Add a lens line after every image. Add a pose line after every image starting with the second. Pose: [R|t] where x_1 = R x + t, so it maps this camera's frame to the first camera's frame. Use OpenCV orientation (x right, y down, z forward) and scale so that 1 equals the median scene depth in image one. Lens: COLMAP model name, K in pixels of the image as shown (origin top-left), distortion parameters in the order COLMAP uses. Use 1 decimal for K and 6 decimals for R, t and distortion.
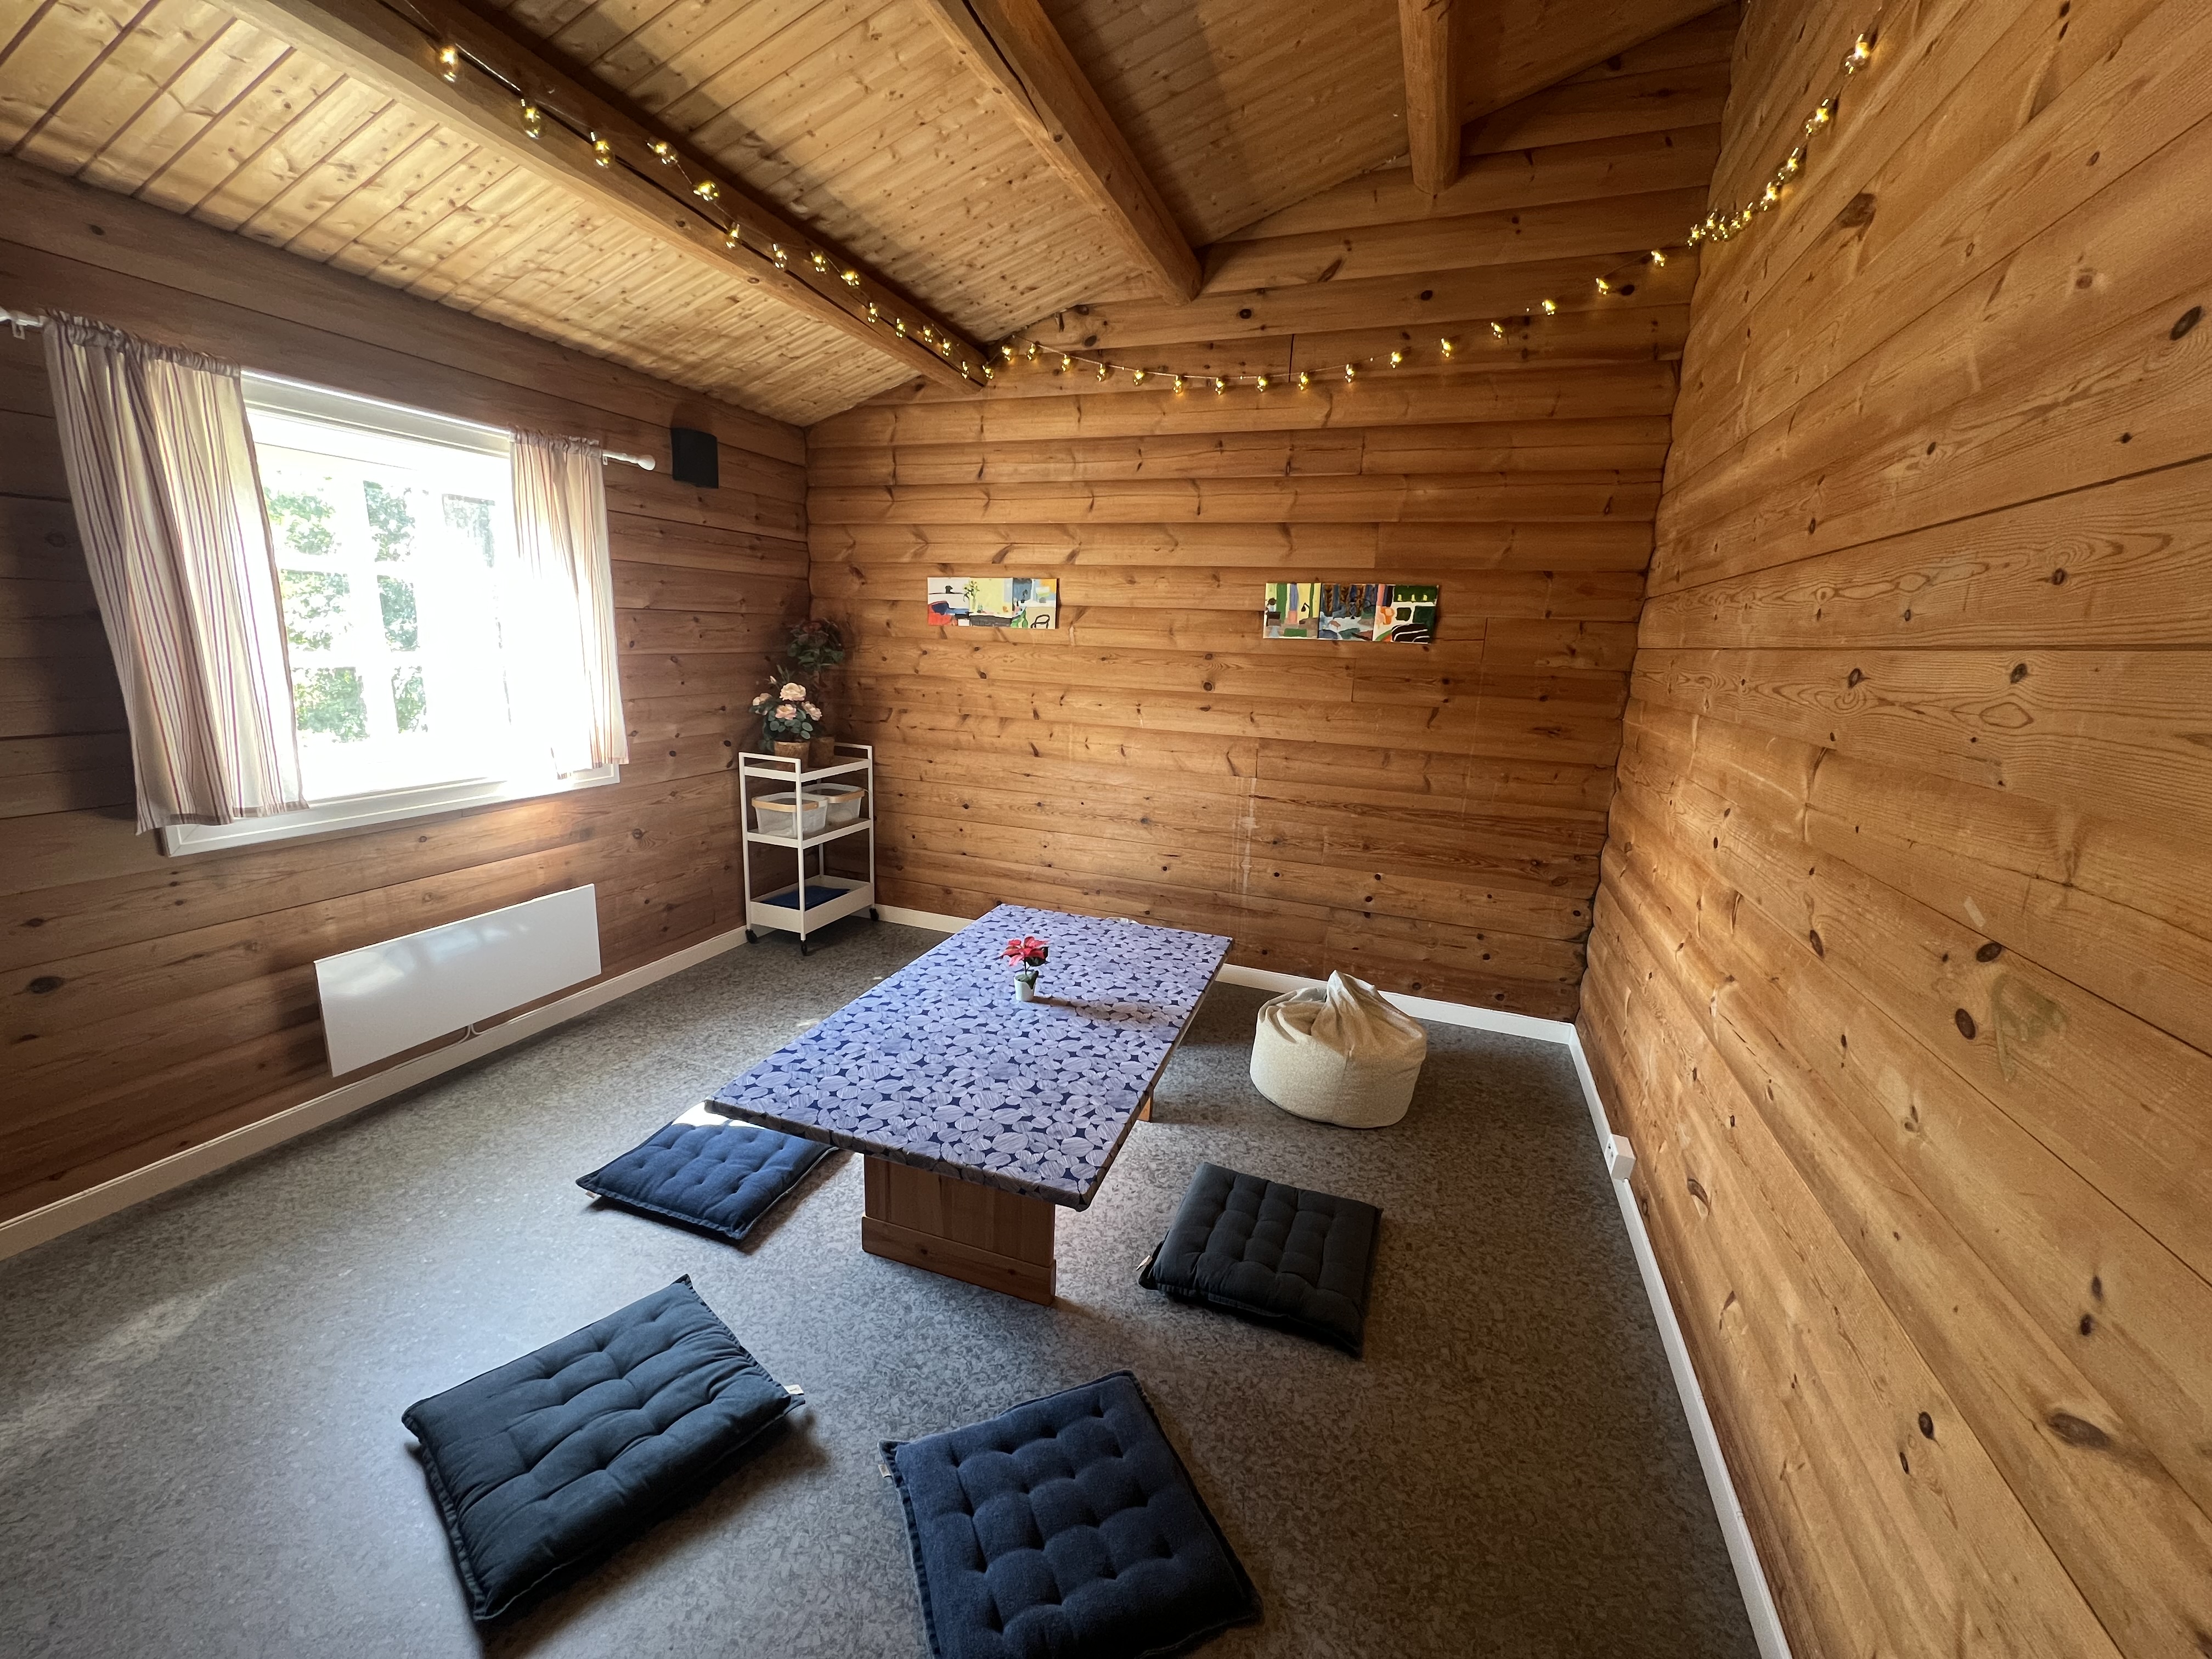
lens RADIAL K [[880.0, 0, 1102.5], [0, 880.0, 827.0], [0, 0, 1]] dist [-0.000047, -0.000144]
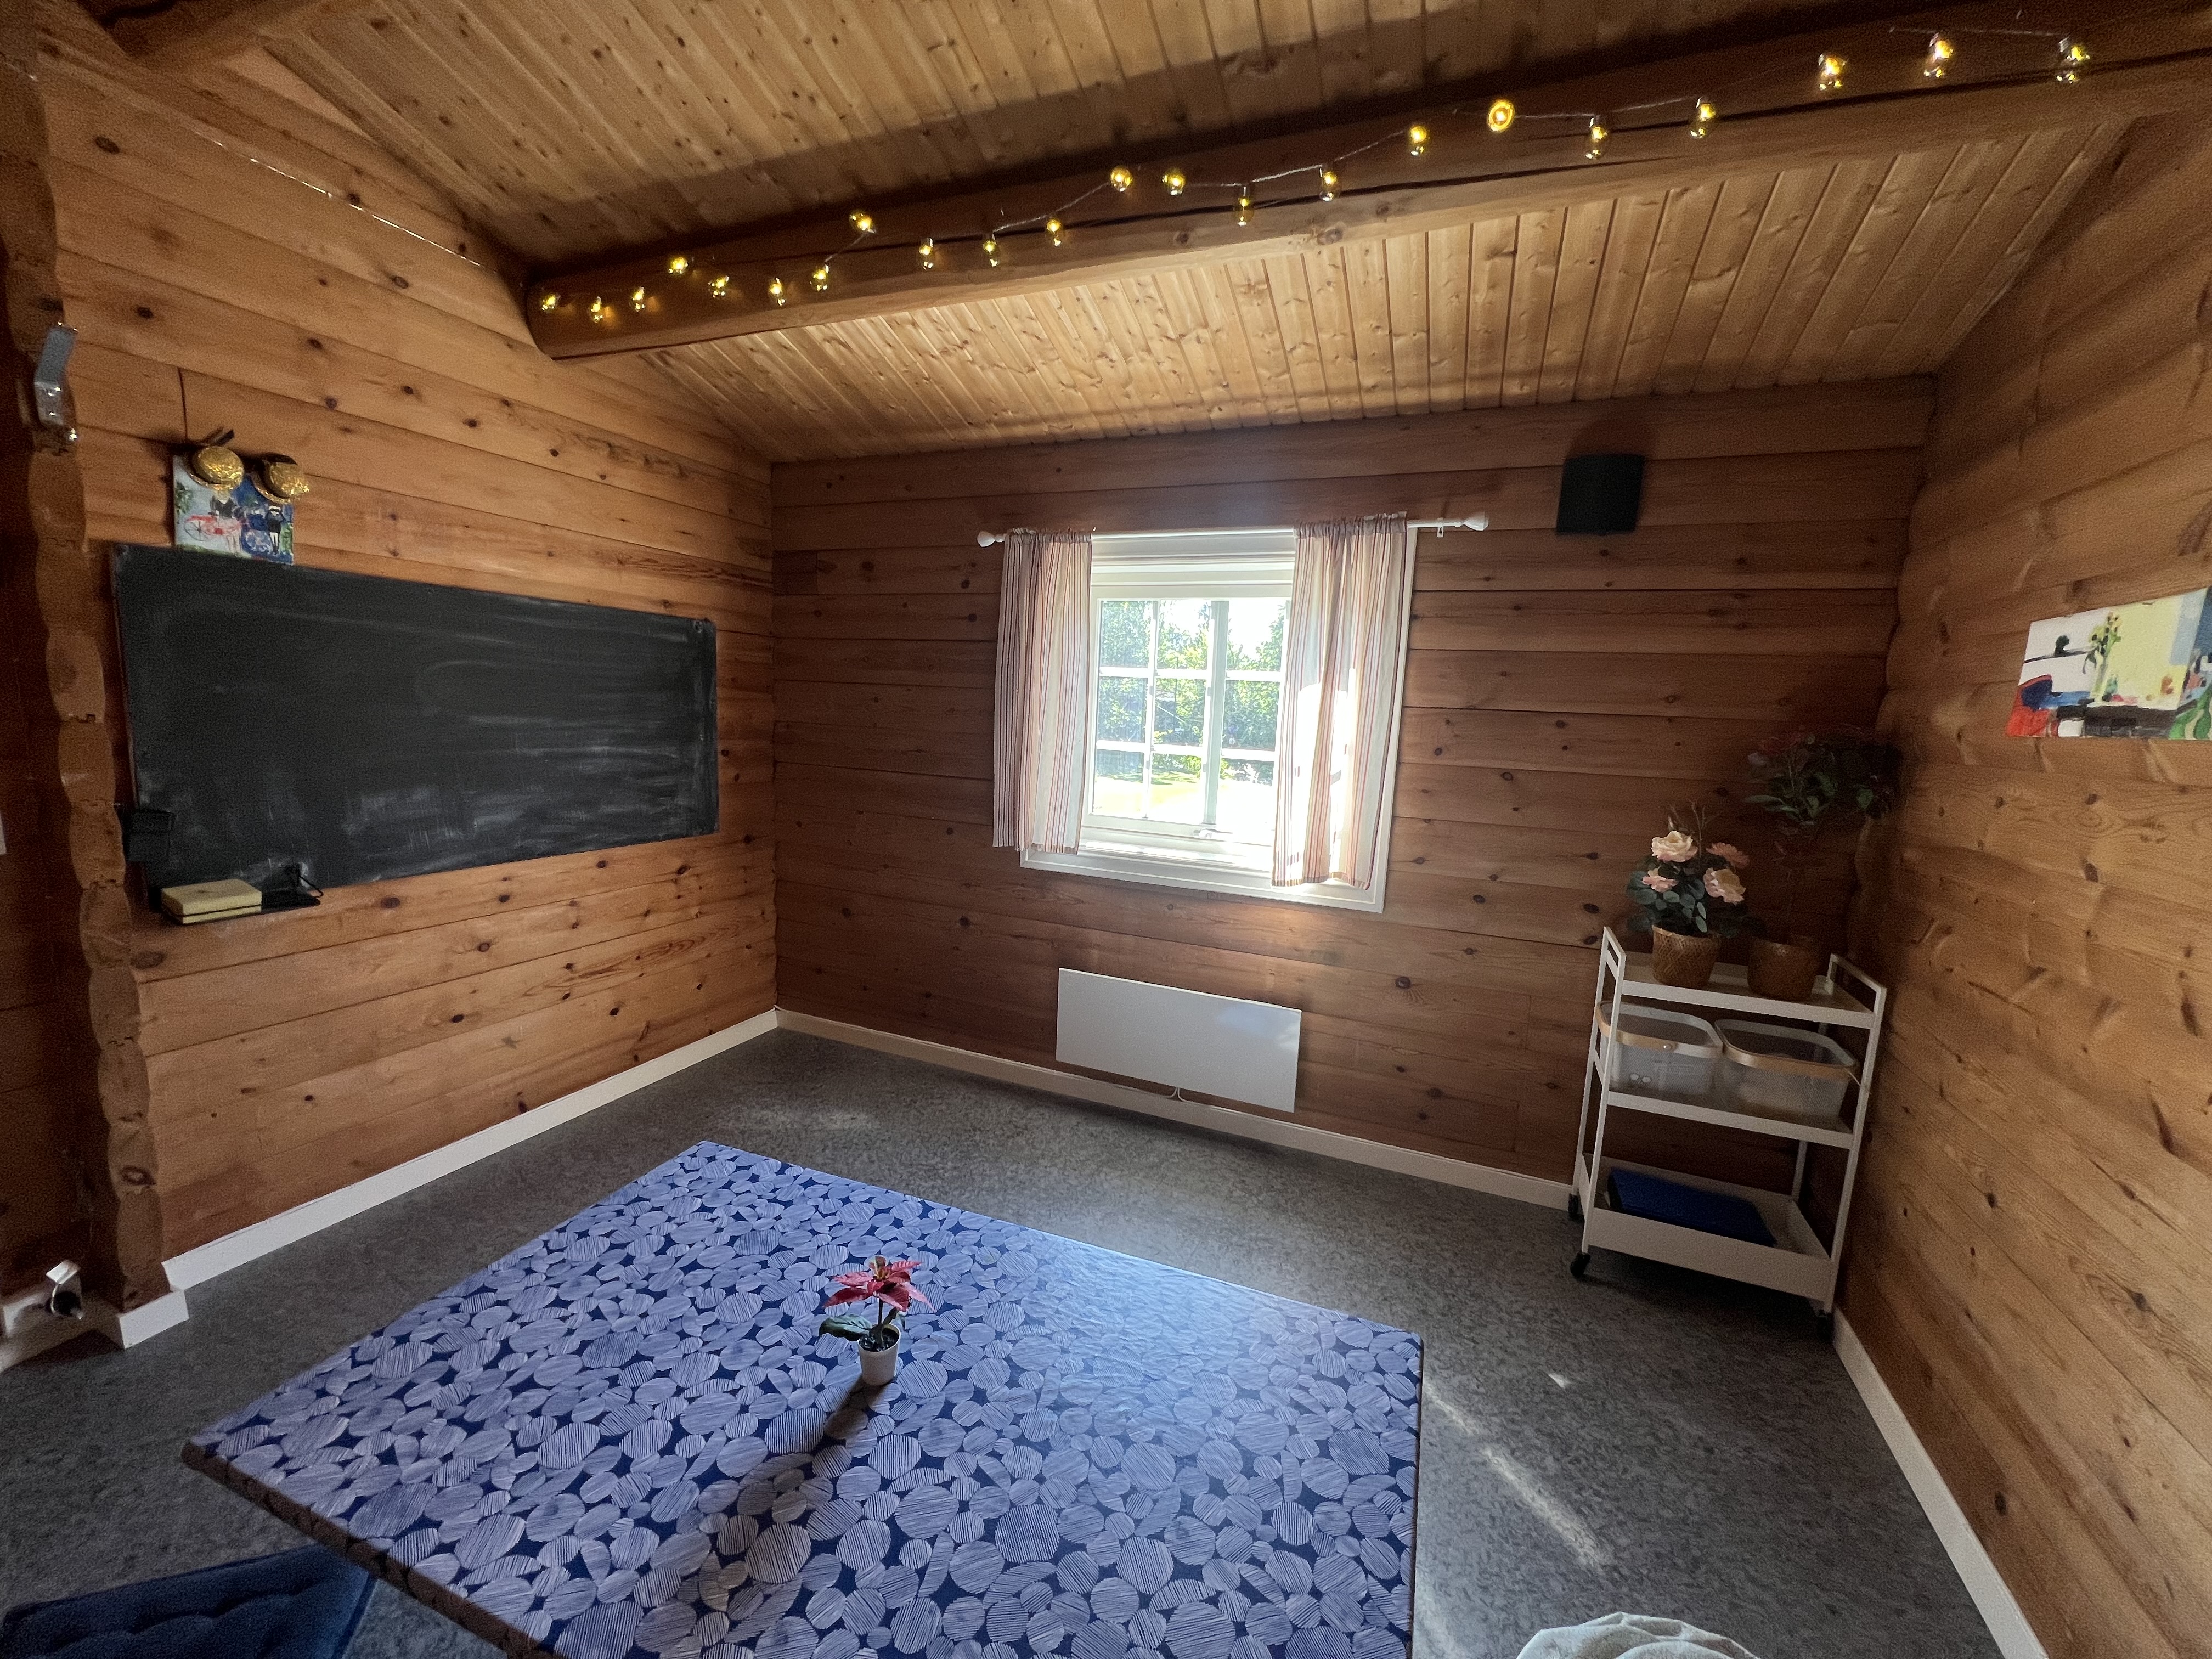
lens RADIAL K [[879.6, 0, 1099.3], [0, 879.6, 830.2], [0, 0, 1]] dist [-0.001535, 0.000169]
pose [[-0.039135, 0.103152, -0.993895, 0.307829], [-0.260075, 0.959325, 0.109804, -0.163455], [0.964795, 0.262785, -0.010716, 0.810066]]
